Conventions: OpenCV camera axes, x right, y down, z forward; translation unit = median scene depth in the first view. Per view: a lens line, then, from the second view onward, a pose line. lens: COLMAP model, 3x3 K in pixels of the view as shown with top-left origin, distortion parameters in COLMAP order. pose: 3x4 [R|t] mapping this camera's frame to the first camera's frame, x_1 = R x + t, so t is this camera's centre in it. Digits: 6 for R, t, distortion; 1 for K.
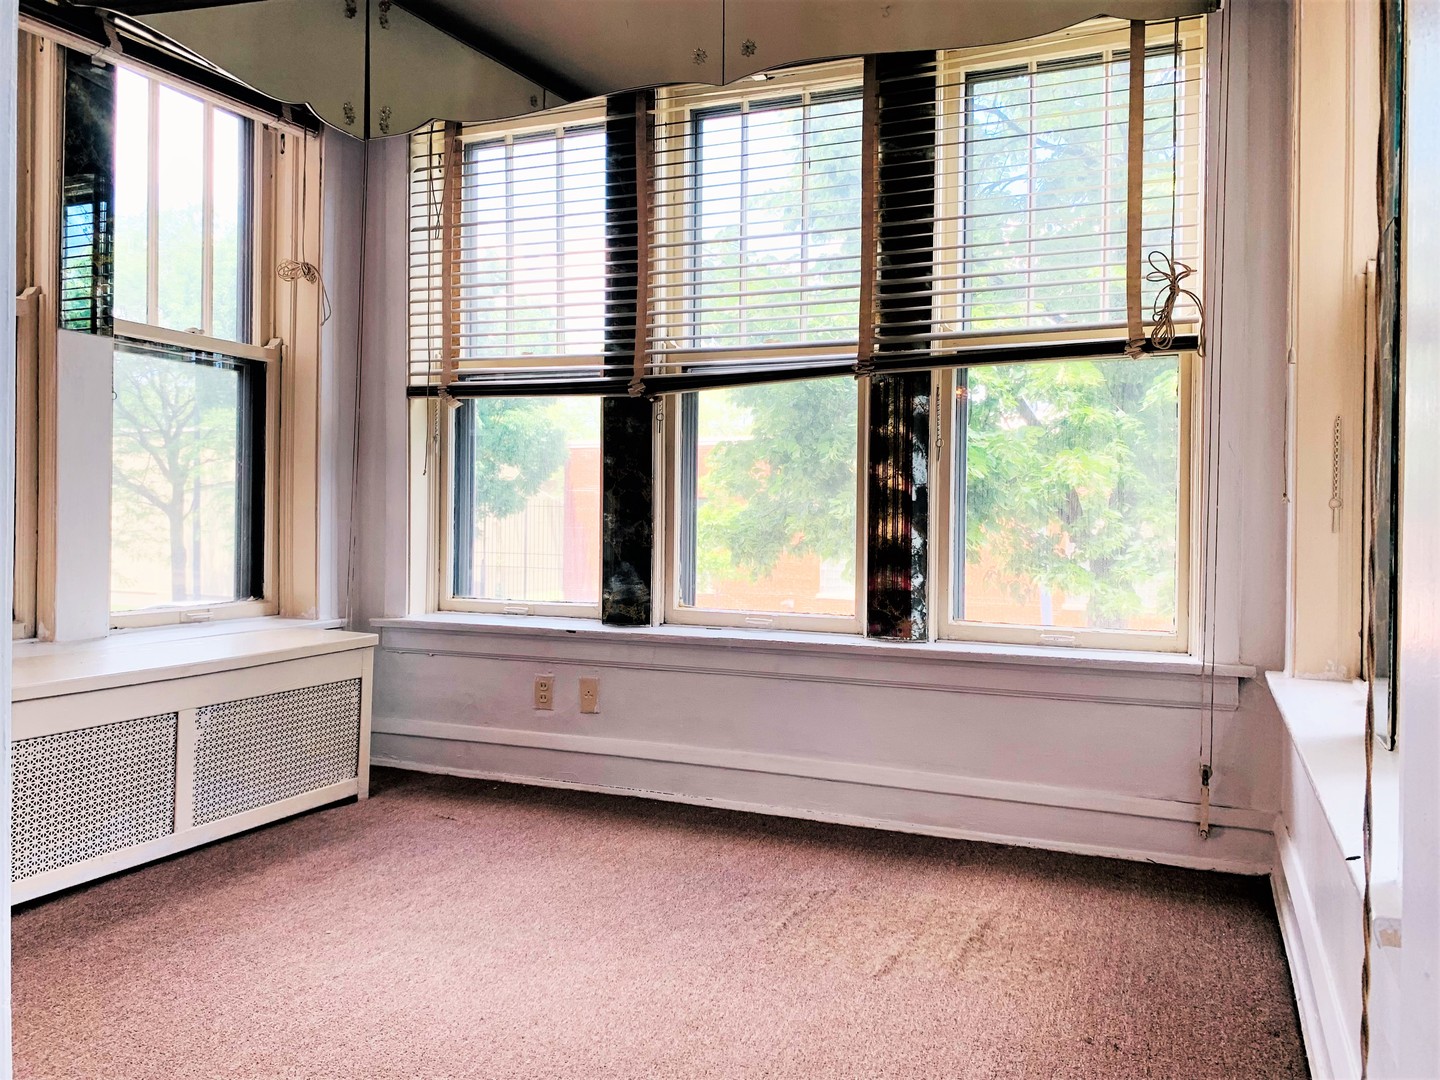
lens RADIAL K [[1095.8, 0, 721.9], [0, 1095.8, 529.8], [0, 0, 1]] dist [0.059355, -0.101841]
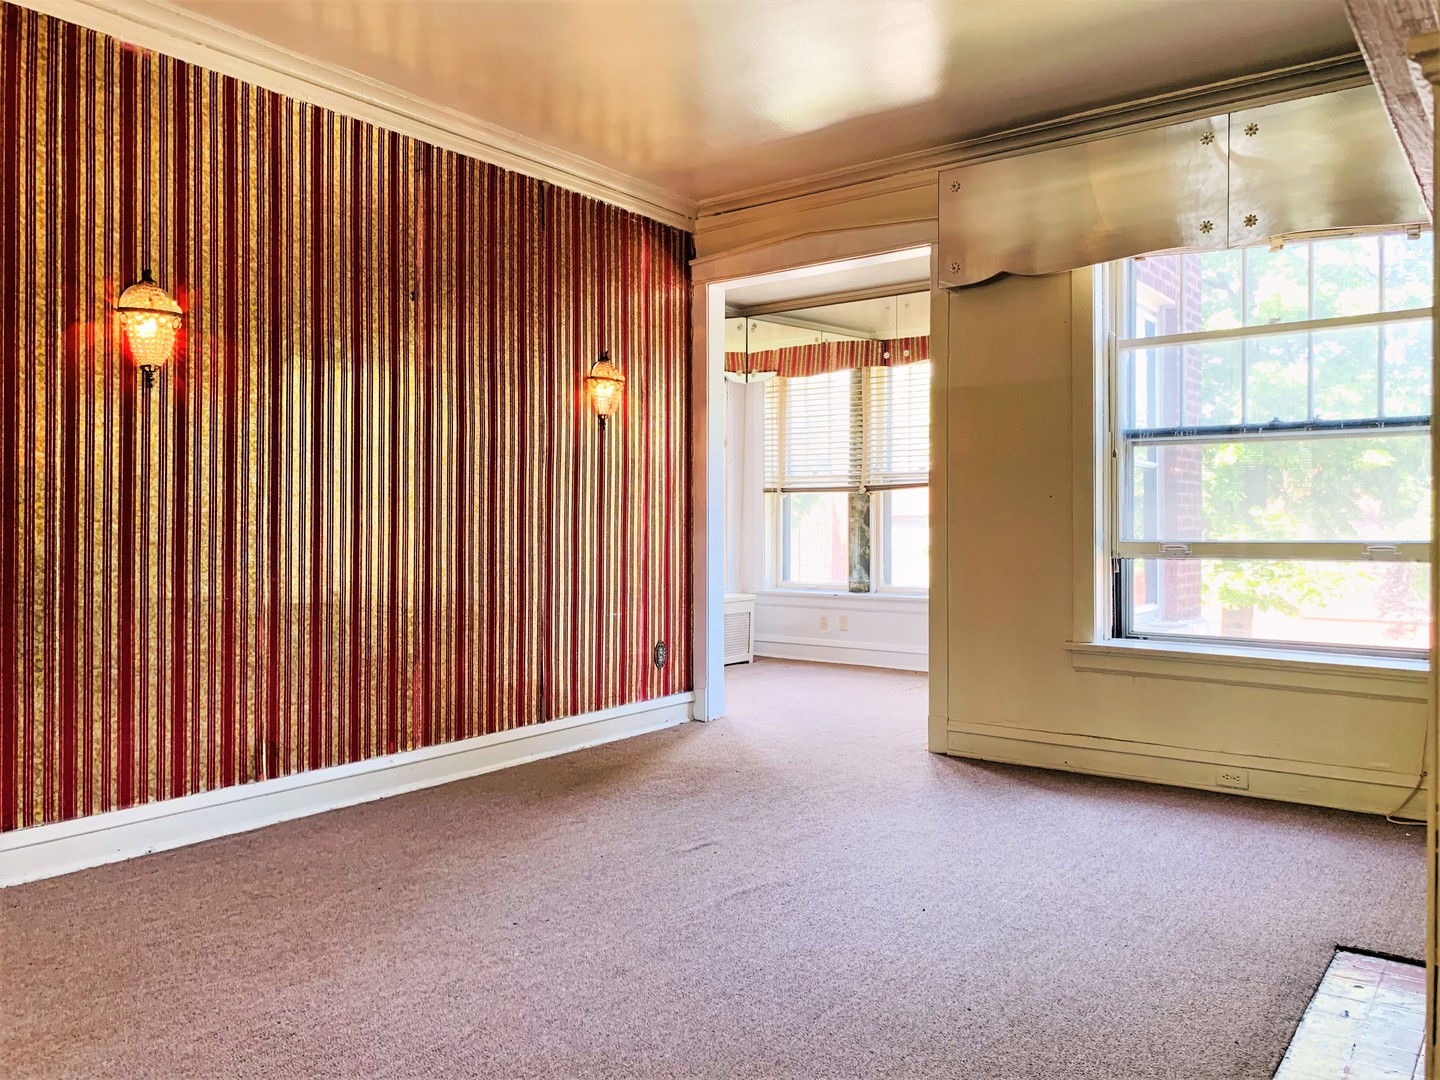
lens RADIAL K [[1095.8, 0, 721.9], [0, 1095.8, 529.8], [0, 0, 1]] dist [0.059355, -0.101841]
pose [[0.970182, -0.010437, -0.242154, 0.187553], [0.007420, 0.999883, -0.013367, -0.015575], [0.242266, 0.011172, 0.970146, -1.274908]]
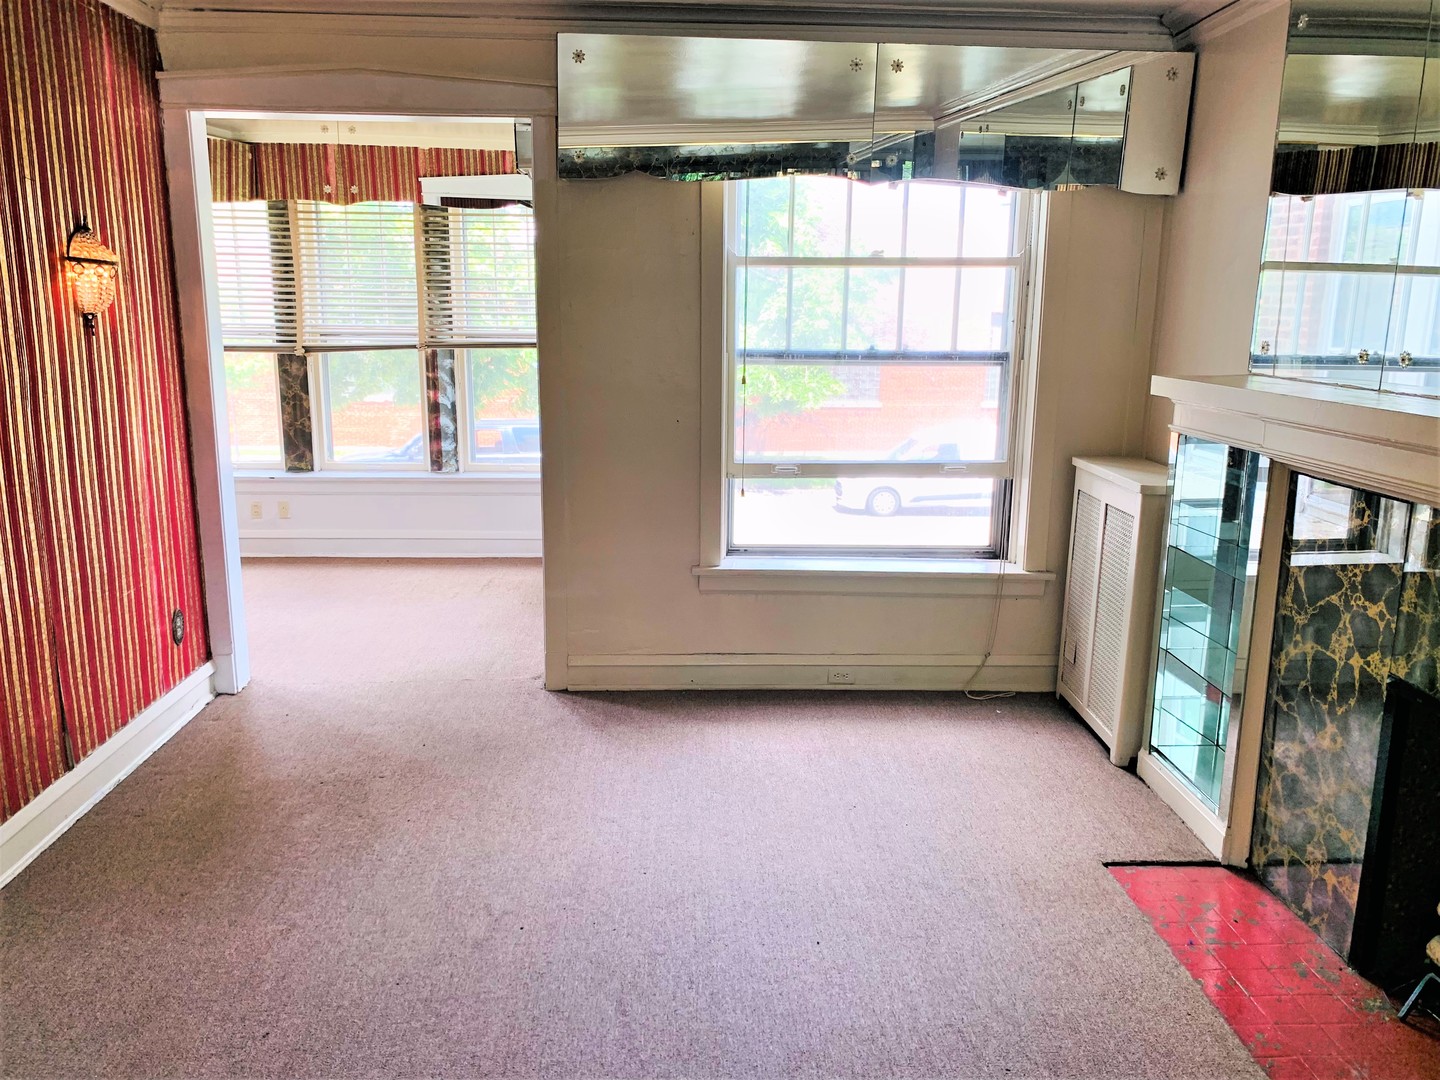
lens RADIAL K [[1095.8, 0, 721.9], [0, 1095.8, 529.8], [0, 0, 1]] dist [0.059355, -0.101841]
pose [[0.900899, -0.087285, 0.425162, -0.252927], [0.001498, 0.980190, 0.198056, -0.197833], [-0.434027, -0.177791, 0.883182, -1.059178]]
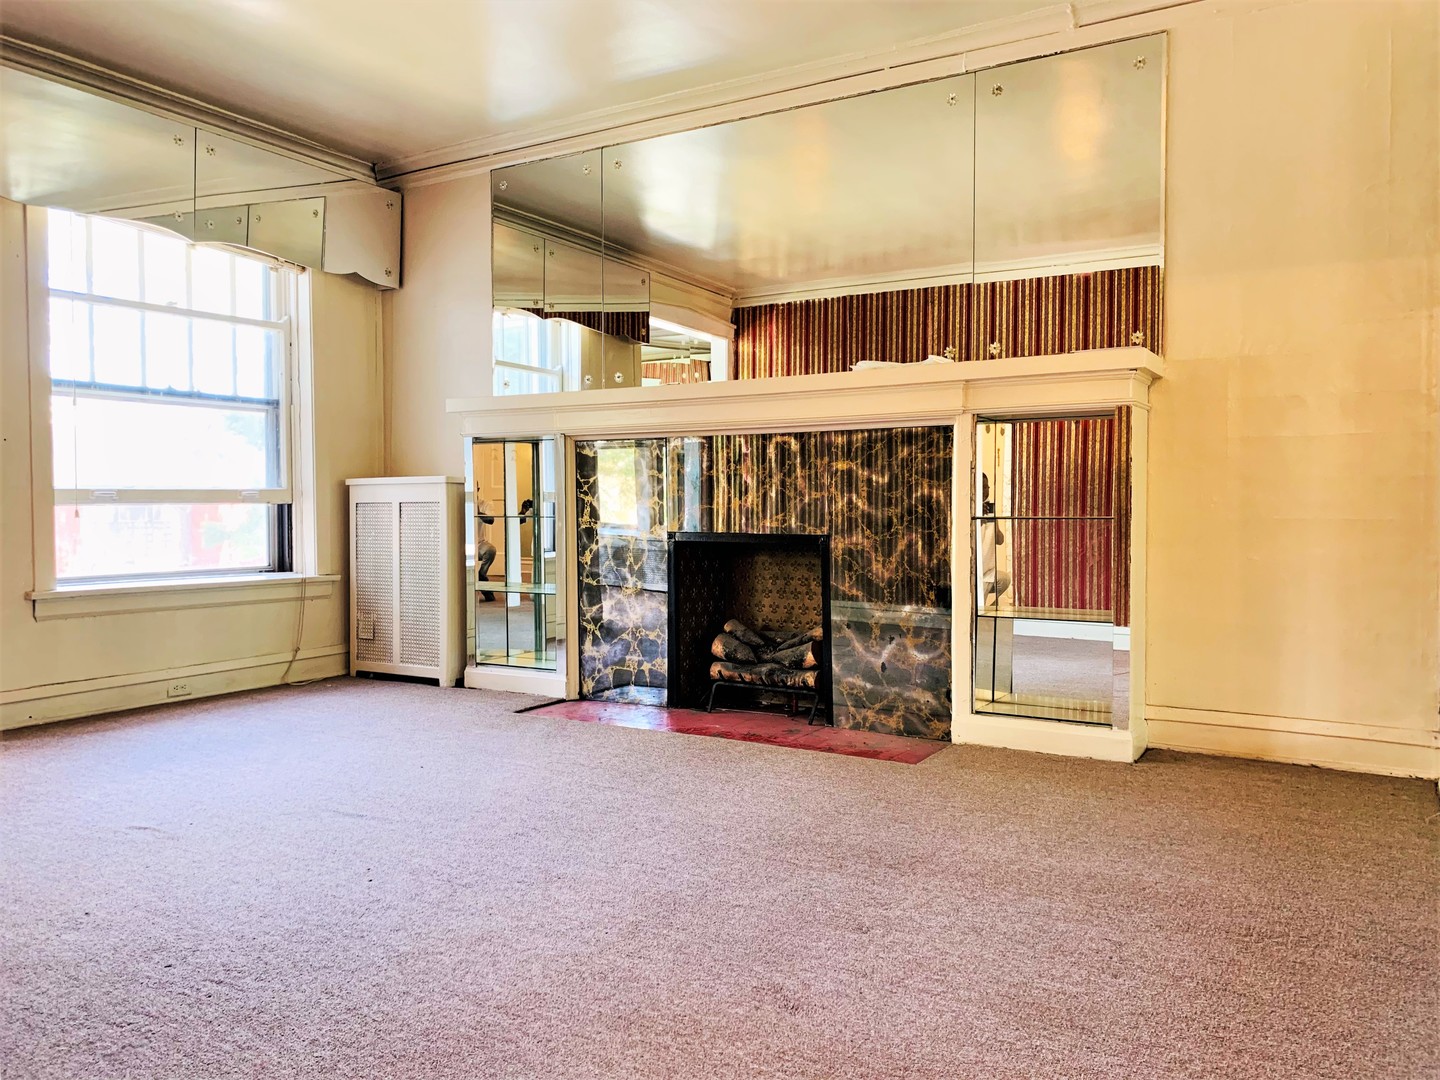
lens RADIAL K [[1095.8, 0, 721.9], [0, 1095.8, 529.8], [0, 0, 1]] dist [0.059355, -0.101841]
pose [[0.135385, -0.037491, 0.990084, -0.878737], [0.013602, 0.999260, 0.035978, -0.002299], [-0.990700, 0.008596, 0.135795, -0.860503]]
